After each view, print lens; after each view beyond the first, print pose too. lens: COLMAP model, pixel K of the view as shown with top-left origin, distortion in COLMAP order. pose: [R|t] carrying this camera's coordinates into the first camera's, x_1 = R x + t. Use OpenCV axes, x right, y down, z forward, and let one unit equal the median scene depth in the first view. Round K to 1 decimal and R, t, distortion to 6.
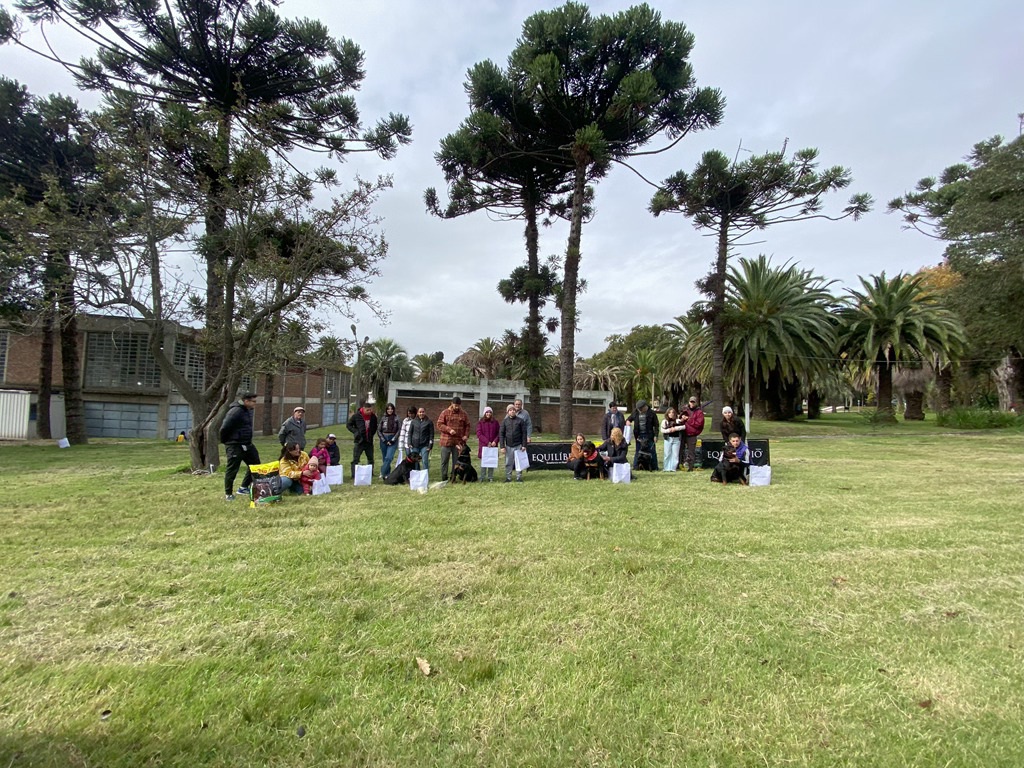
lens RADIAL K [[418.1, 0, 512.7], [0, 418.1, 403.6], [0, 0, 1]] dist [0.009510, -0.014070]
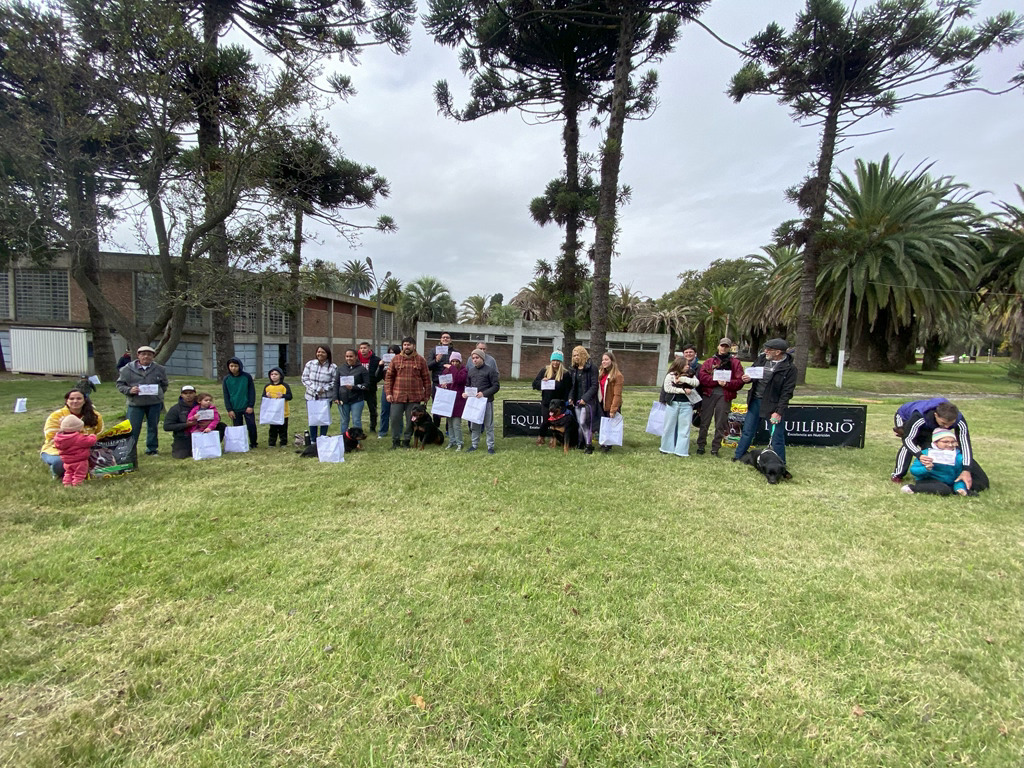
lens RADIAL K [[418.1, 0, 512.7], [0, 418.1, 403.6], [0, 0, 1]] dist [0.009510, -0.014070]
pose [[0.987417, 0.031196, -0.155029, 0.065682], [-0.010351, 0.990997, 0.133487, 0.000006], [0.157797, -0.130202, 0.978850, 0.107983]]
